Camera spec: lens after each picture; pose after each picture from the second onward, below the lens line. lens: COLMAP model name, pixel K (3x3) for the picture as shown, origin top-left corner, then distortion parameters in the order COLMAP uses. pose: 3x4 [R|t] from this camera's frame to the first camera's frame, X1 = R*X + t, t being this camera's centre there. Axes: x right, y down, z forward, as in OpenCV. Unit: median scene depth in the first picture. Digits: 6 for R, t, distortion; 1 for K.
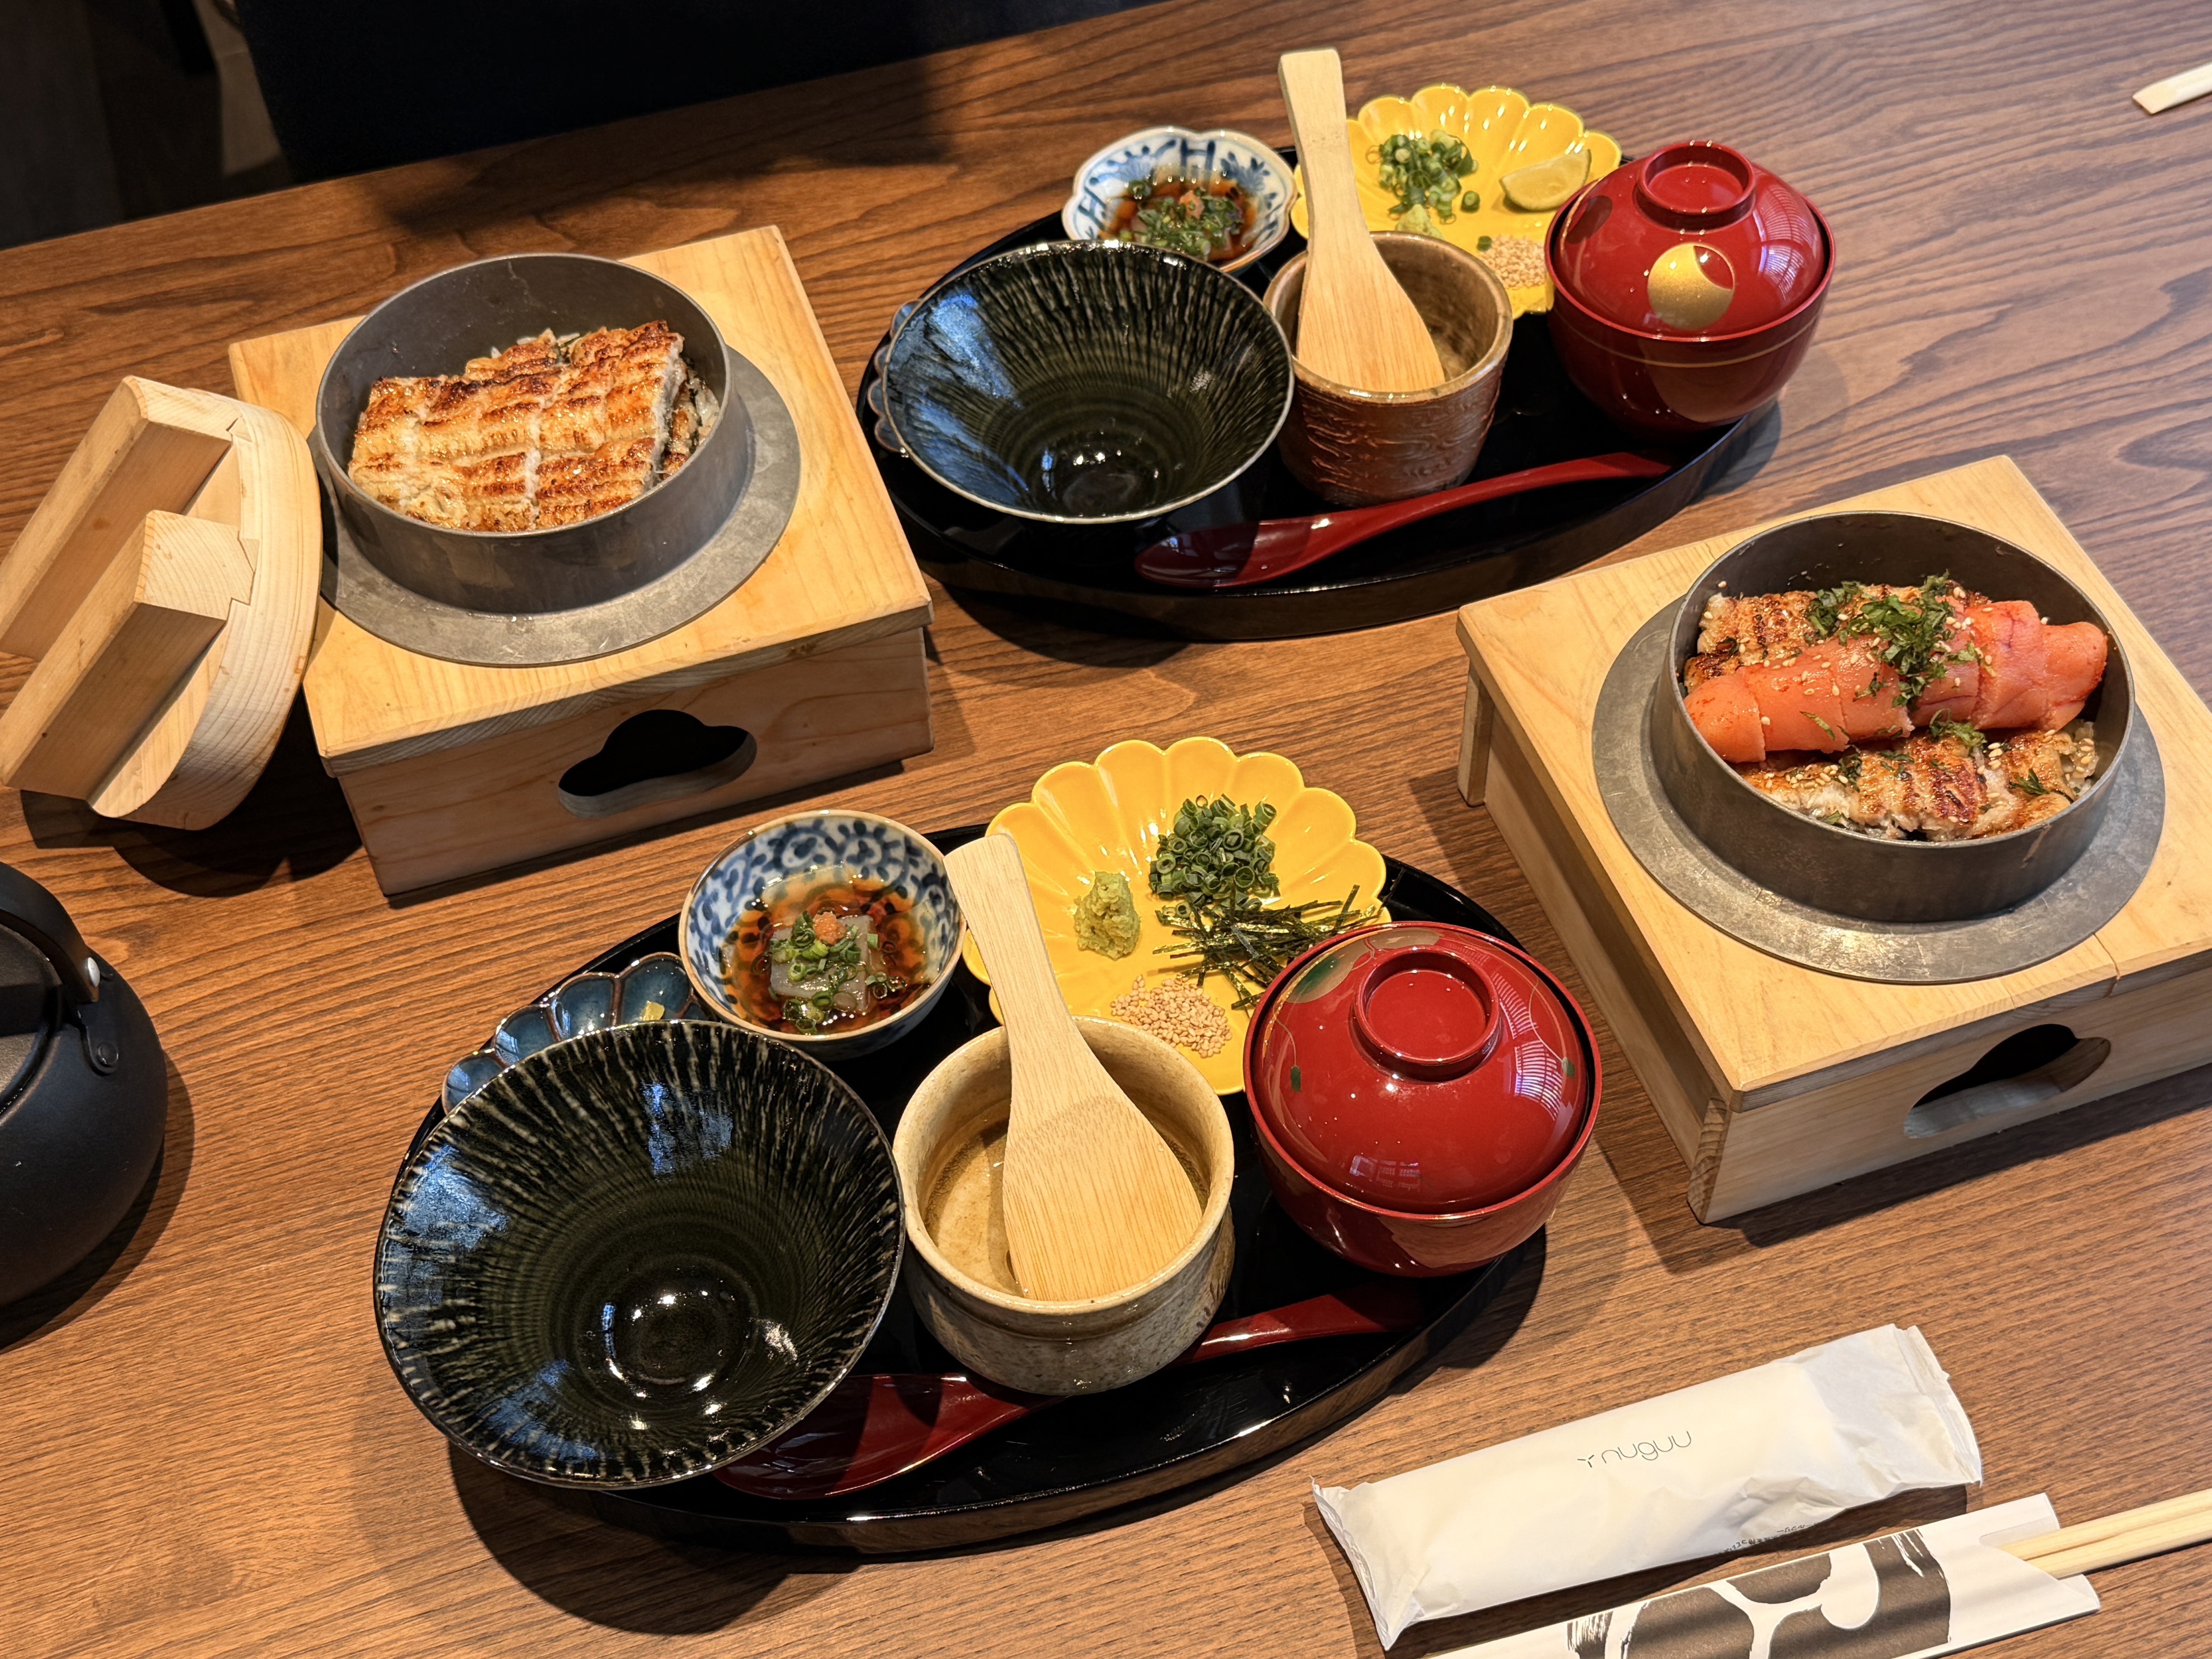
lens RADIAL K [[2820.4, 0, 1104.6], [0, 2820.4, 826.0], [0, 0, 1]] dist [0.029776, 0.000000]
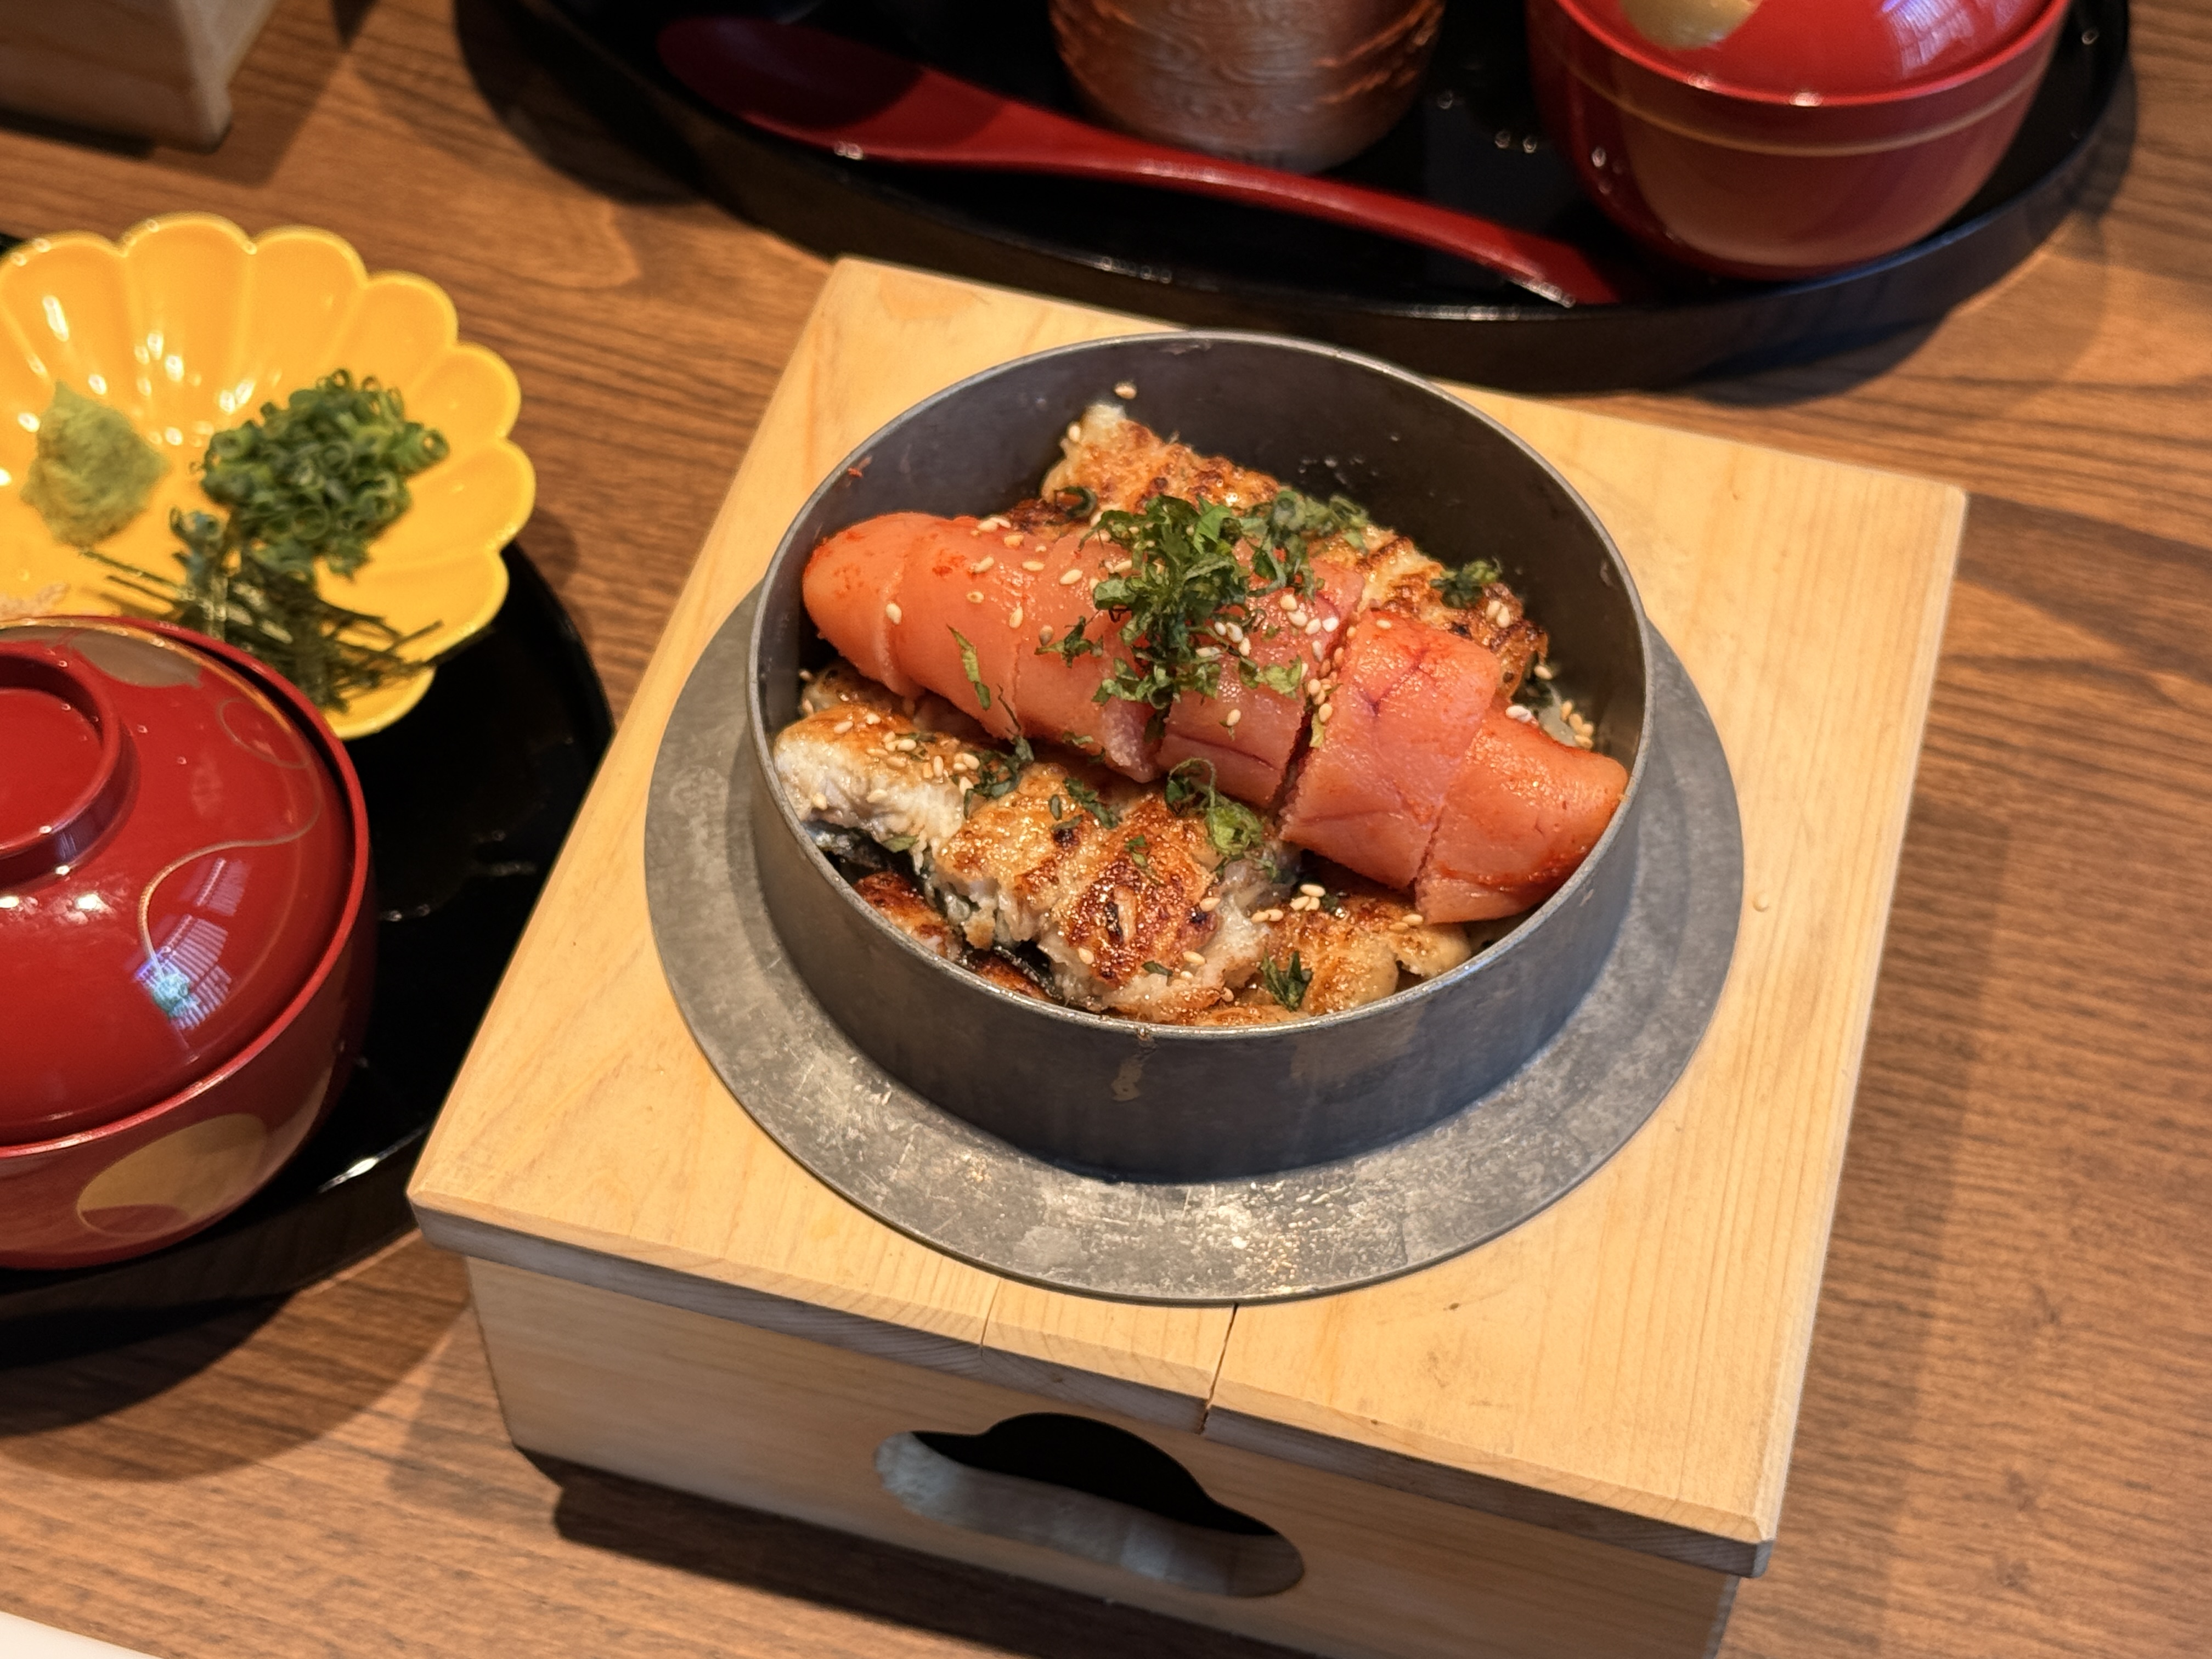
lens RADIAL K [[3835.8, 0, 1104.9], [0, 3835.8, 833.5], [0, 0, 1]] dist [0.062763, 0.000000]
pose [[0.831974, 0.475479, -0.285898, 0.466835], [-0.463589, 0.878868, 0.112591, -0.094585], [0.304802, 0.038866, 0.951622, 0.351327]]
